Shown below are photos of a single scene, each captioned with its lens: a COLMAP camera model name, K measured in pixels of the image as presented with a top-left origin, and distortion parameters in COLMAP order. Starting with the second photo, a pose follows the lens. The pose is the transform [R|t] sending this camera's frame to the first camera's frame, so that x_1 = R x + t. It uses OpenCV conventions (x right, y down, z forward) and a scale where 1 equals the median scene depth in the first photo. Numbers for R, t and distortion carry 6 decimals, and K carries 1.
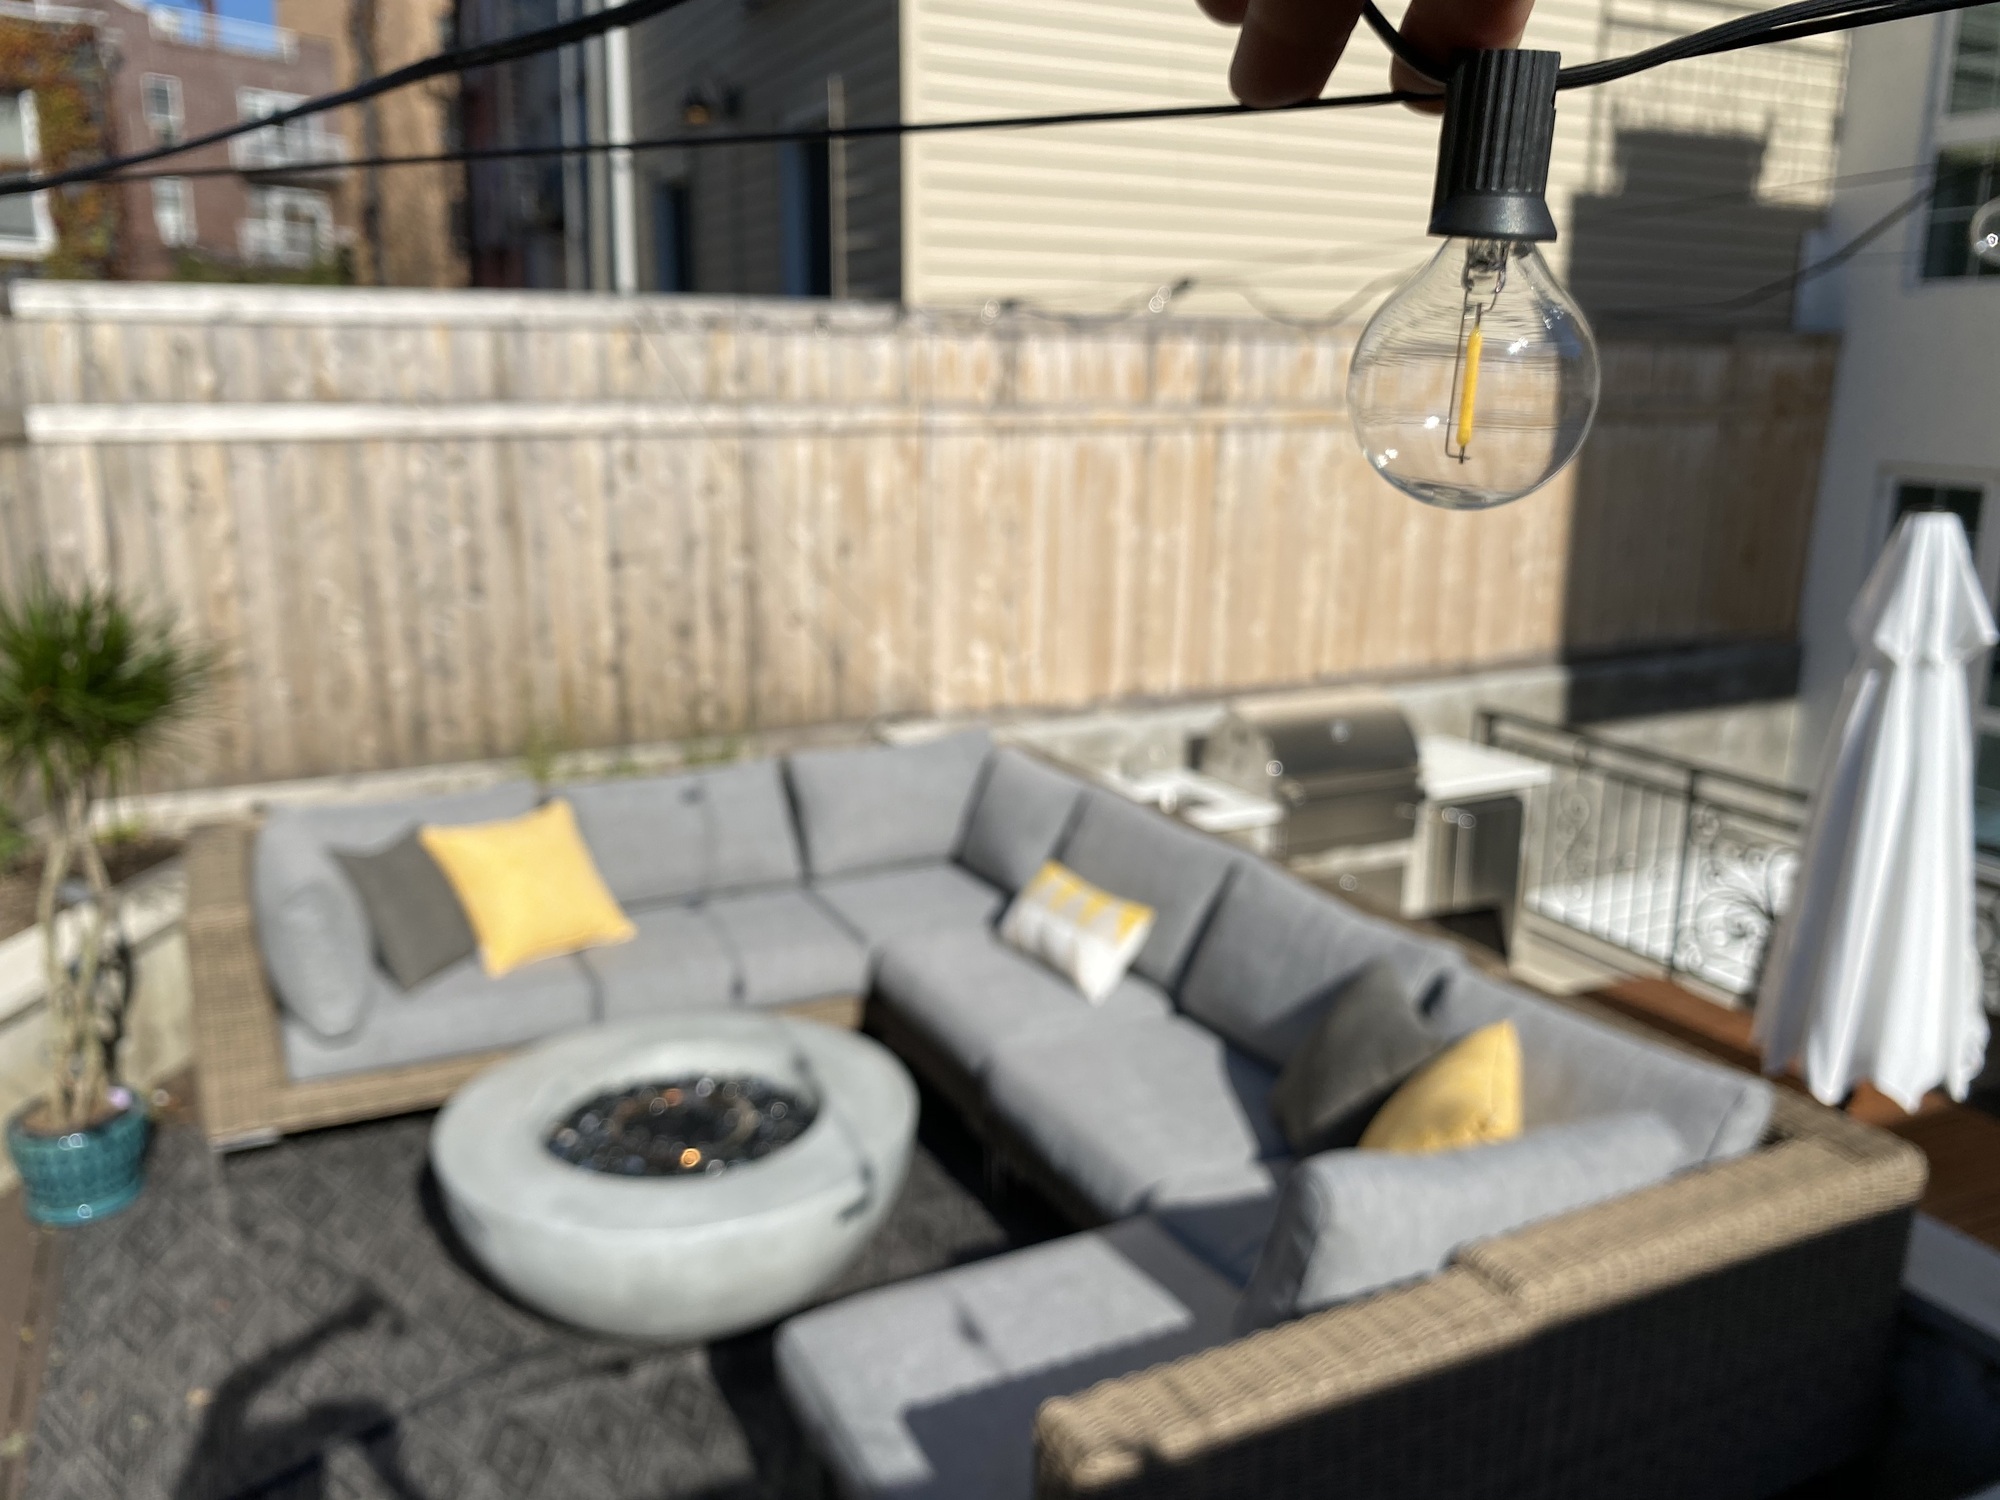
lens RADIAL K [[1556.7, 0, 1000.0], [0, 1556.7, 750.0], [0, 0, 1]] dist [0.046335, -0.059602]
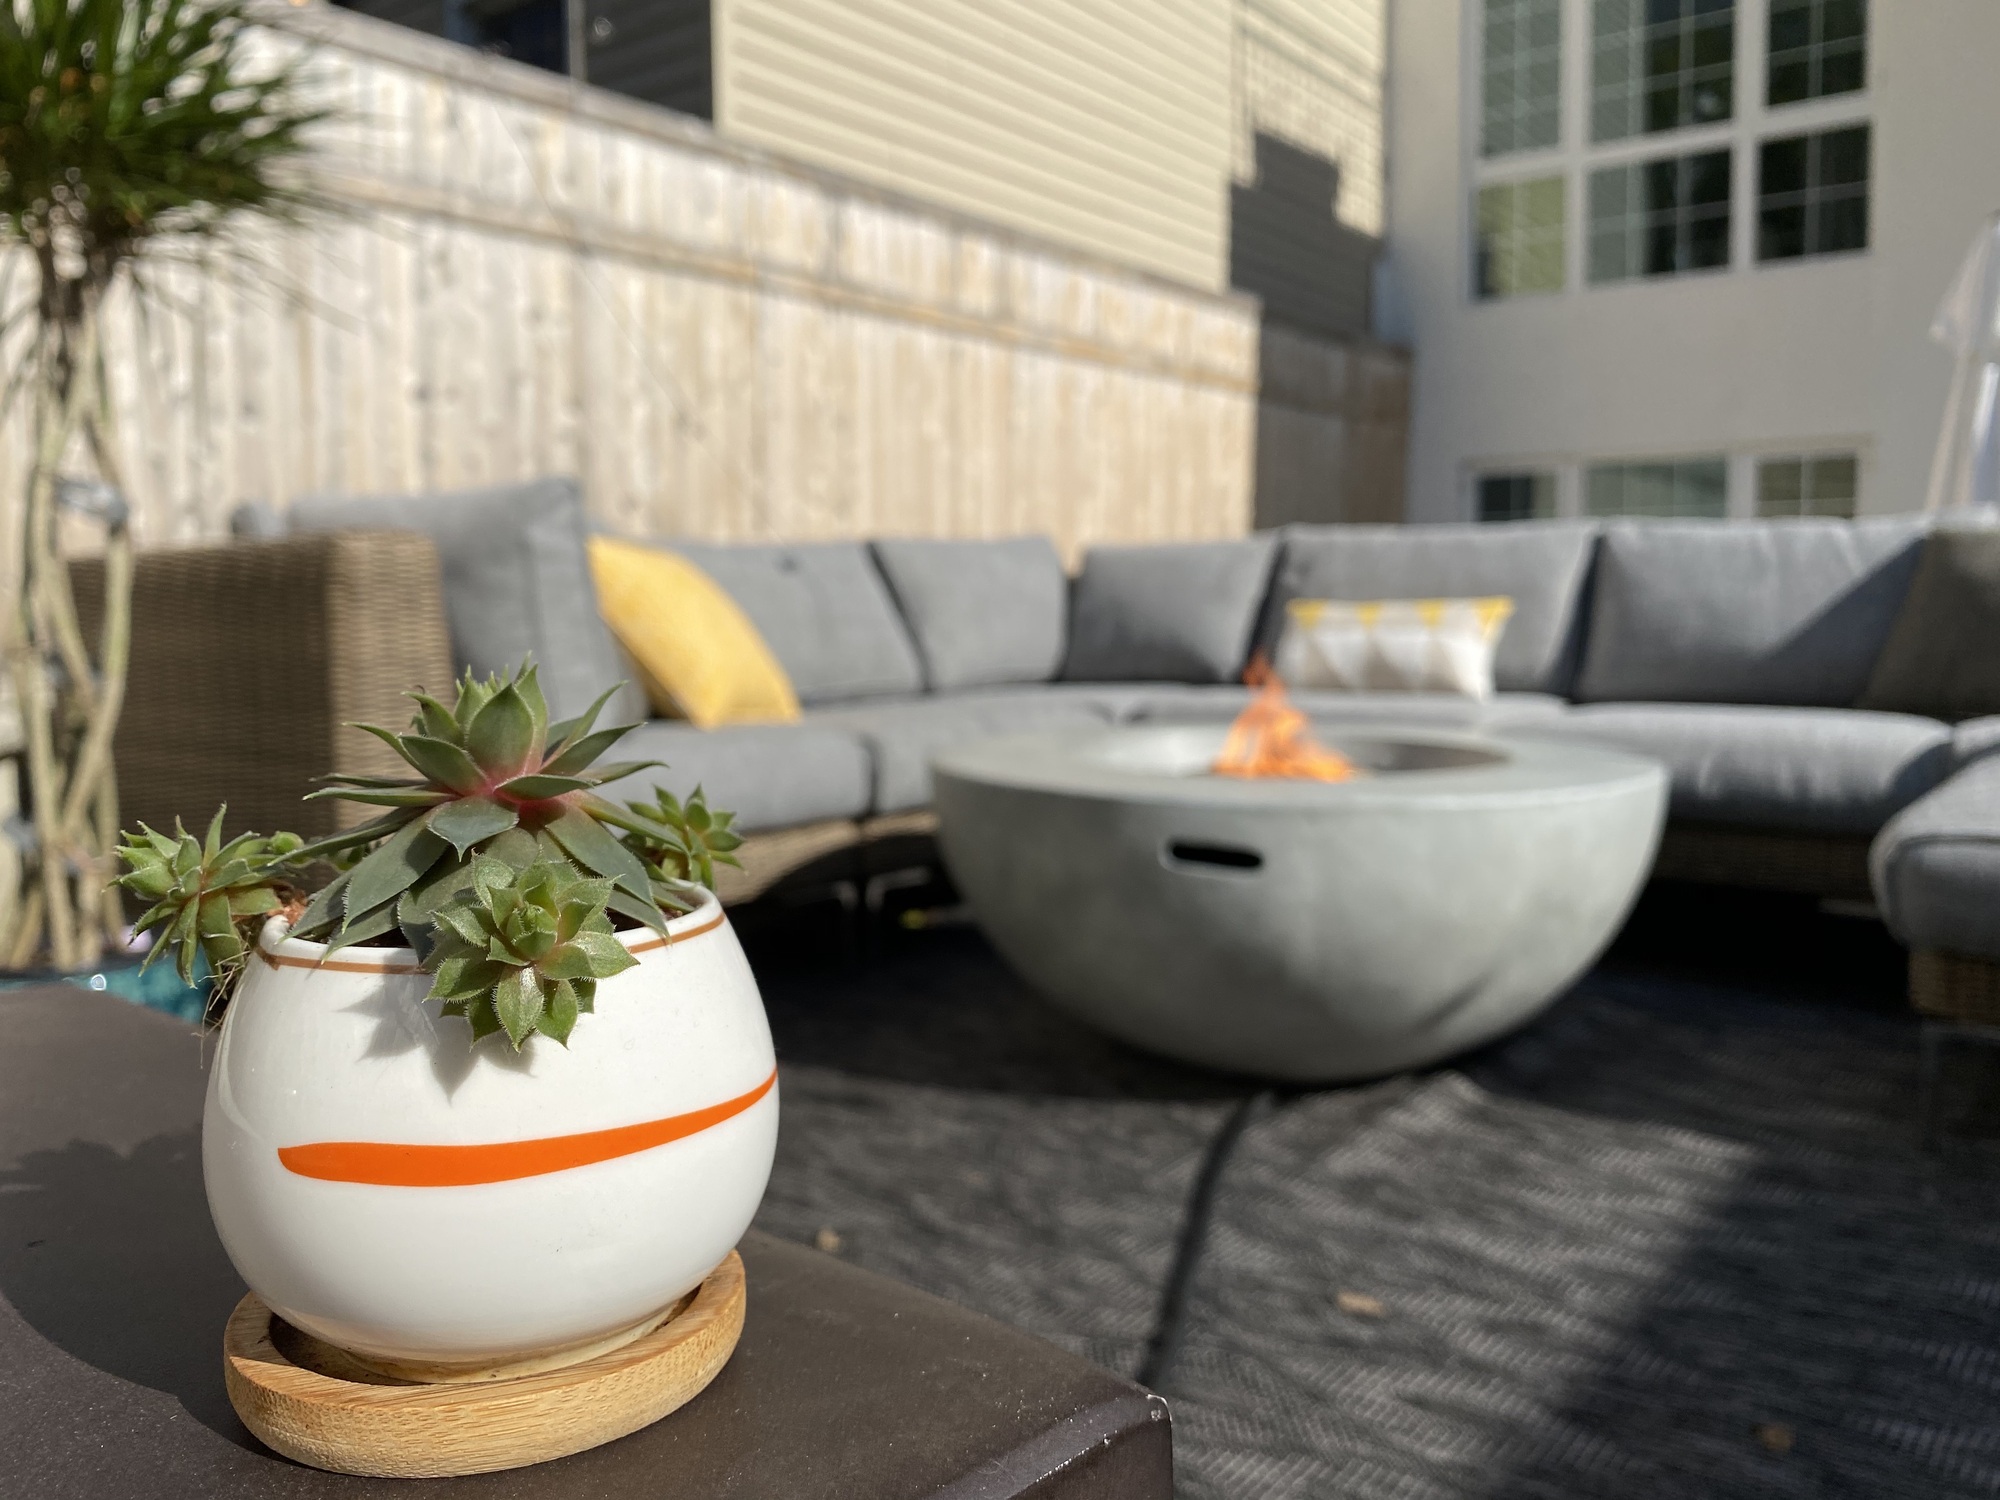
lens RADIAL K [[1556.7, 0, 1000.0], [0, 1556.7, 750.0], [0, 0, 1]] dist [0.046335, -0.059602]
pose [[0.895361, -0.056664, 0.441722, -0.310280], [0.122945, 0.984777, -0.122880, 0.152392], [-0.428035, 0.164329, 0.888697, 0.244045]]
